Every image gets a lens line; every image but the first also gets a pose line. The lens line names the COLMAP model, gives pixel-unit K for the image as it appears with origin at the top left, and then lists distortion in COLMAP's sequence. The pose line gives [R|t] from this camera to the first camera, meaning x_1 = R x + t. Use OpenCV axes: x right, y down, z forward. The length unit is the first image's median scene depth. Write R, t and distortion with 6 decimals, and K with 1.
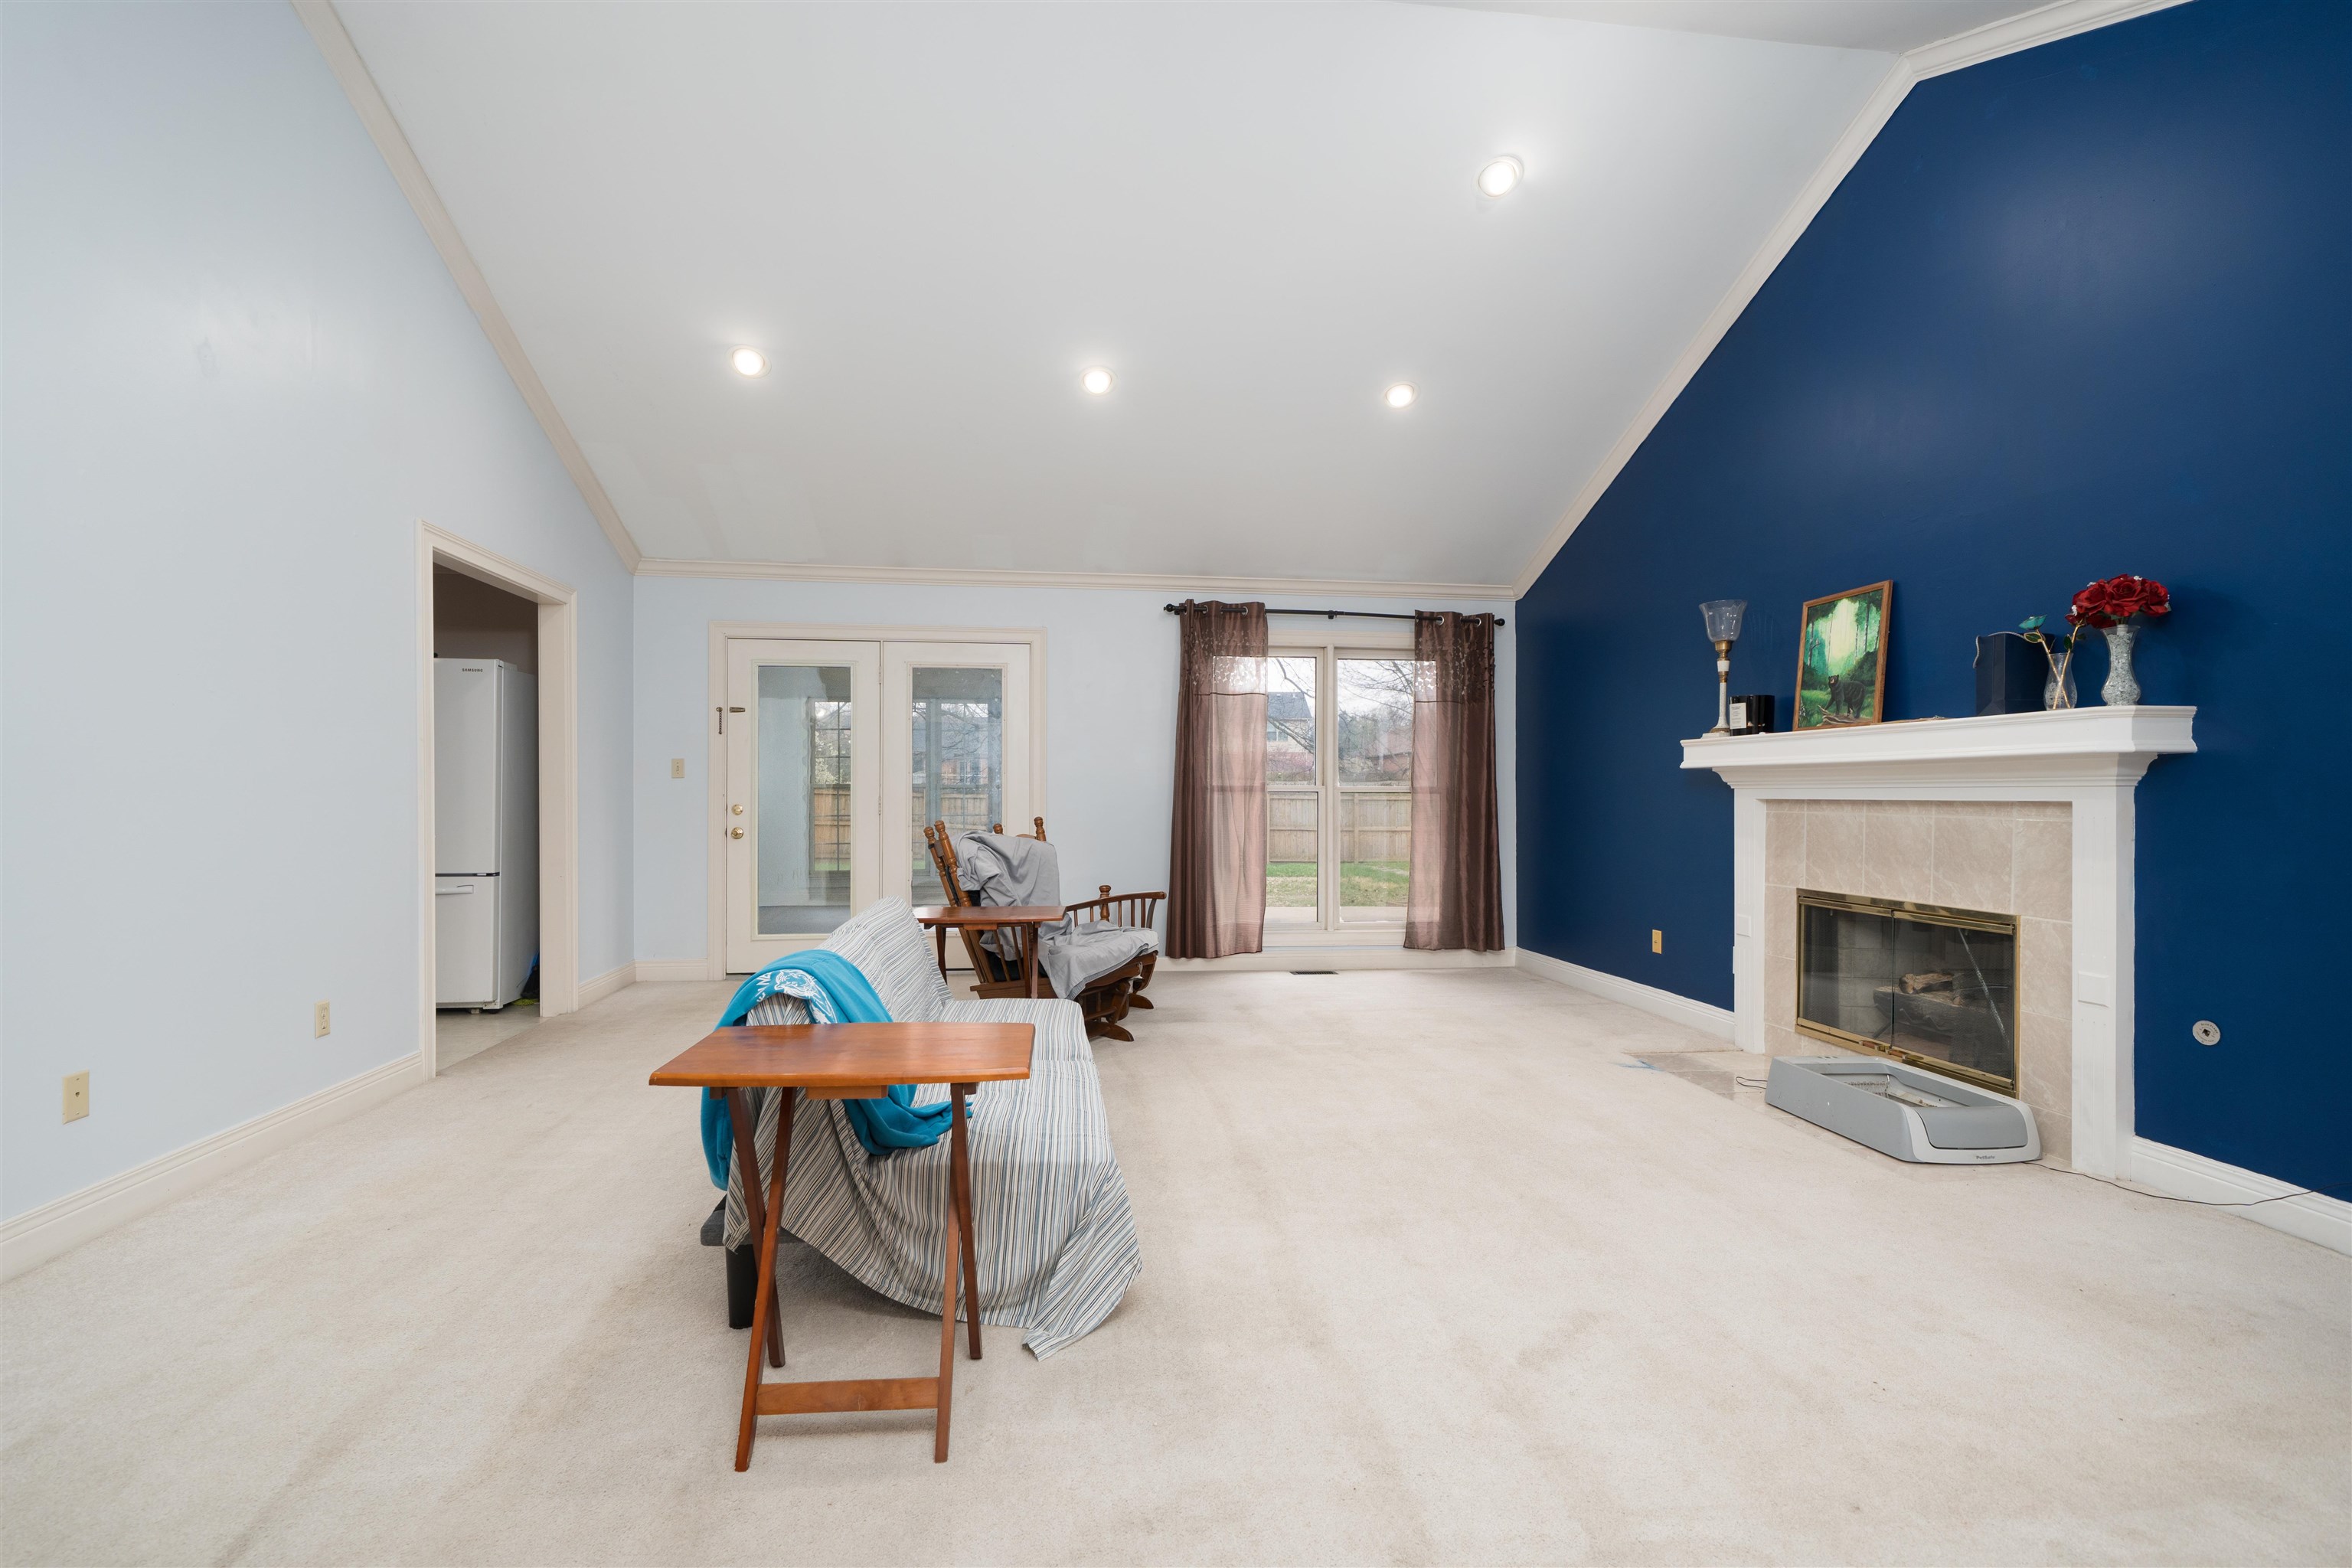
lens RADIAL K [[1073.0, 0, 1176.7], [0, 1073.0, 789.8], [0, 0, 1]] dist [-0.003927, -0.000362]
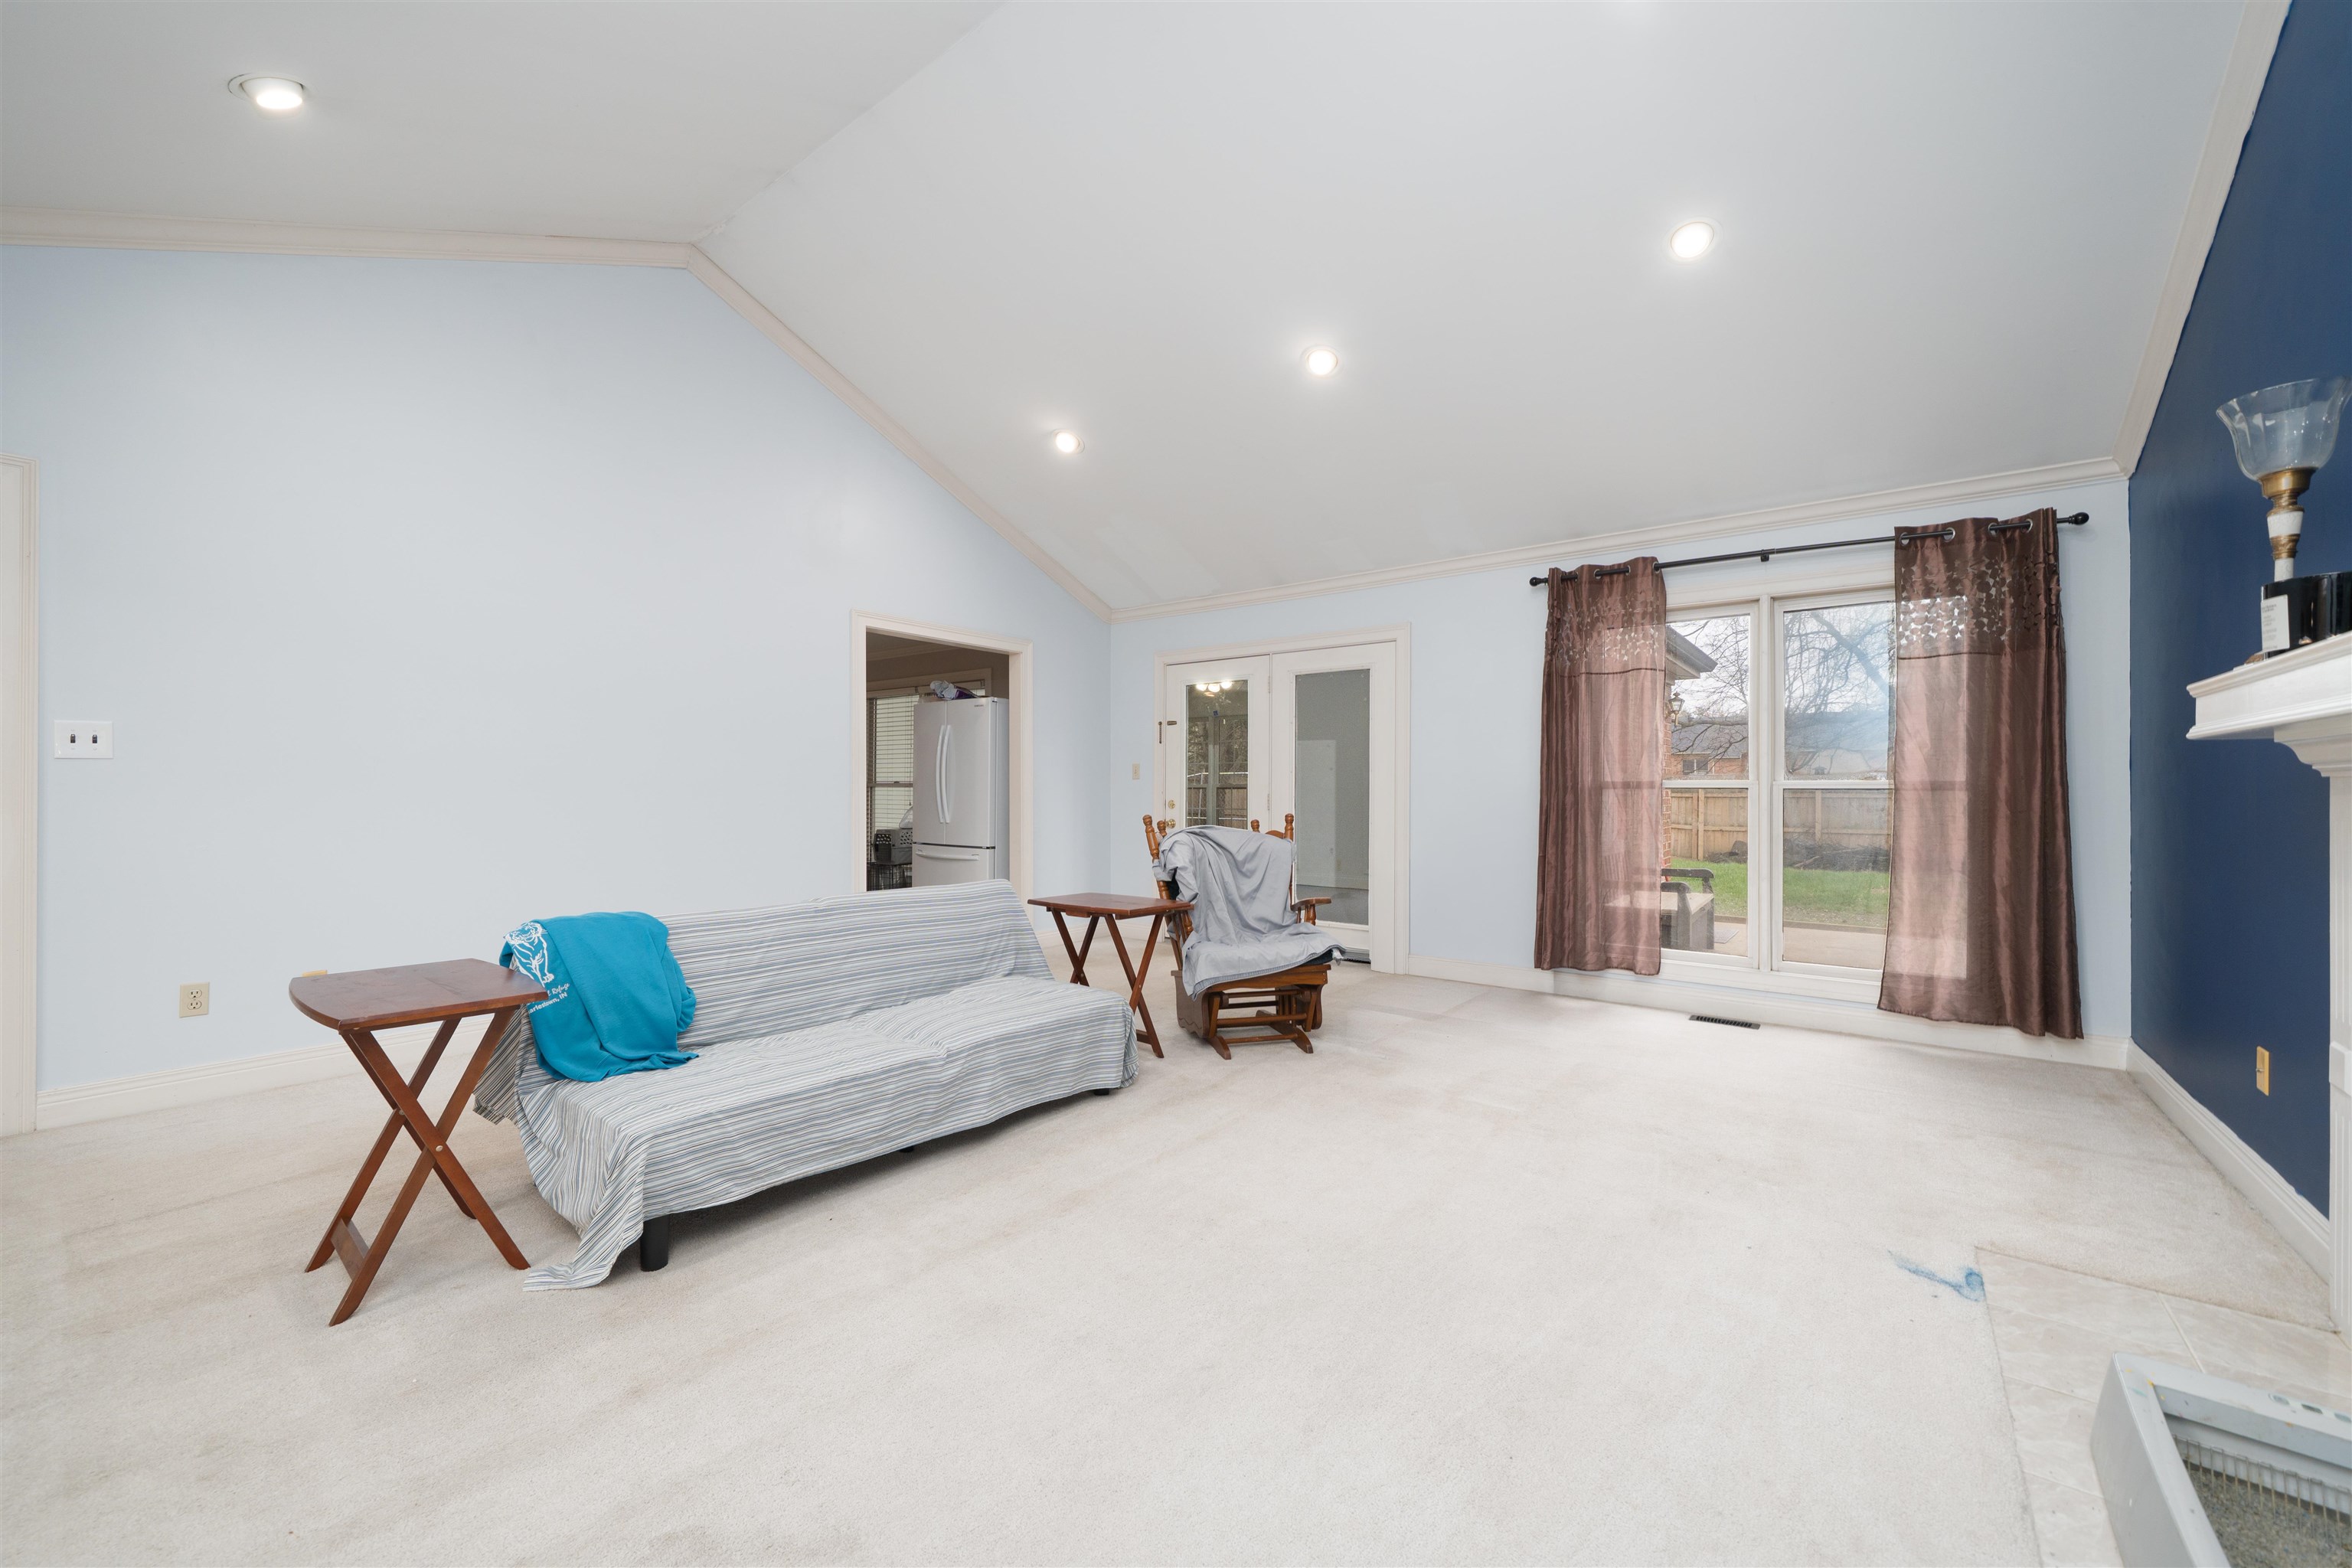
lens RADIAL K [[914.0, 0, 1174.6], [0, 914.0, 793.3], [0, 0, 1]] dist [-0.008267, 0.000111]
pose [[0.701894, 0.000606, -0.712281, 0.447242], [0.002106, 0.999994, 0.002926, 0.003544], [0.712278, -0.003553, 0.701888, 0.356023]]
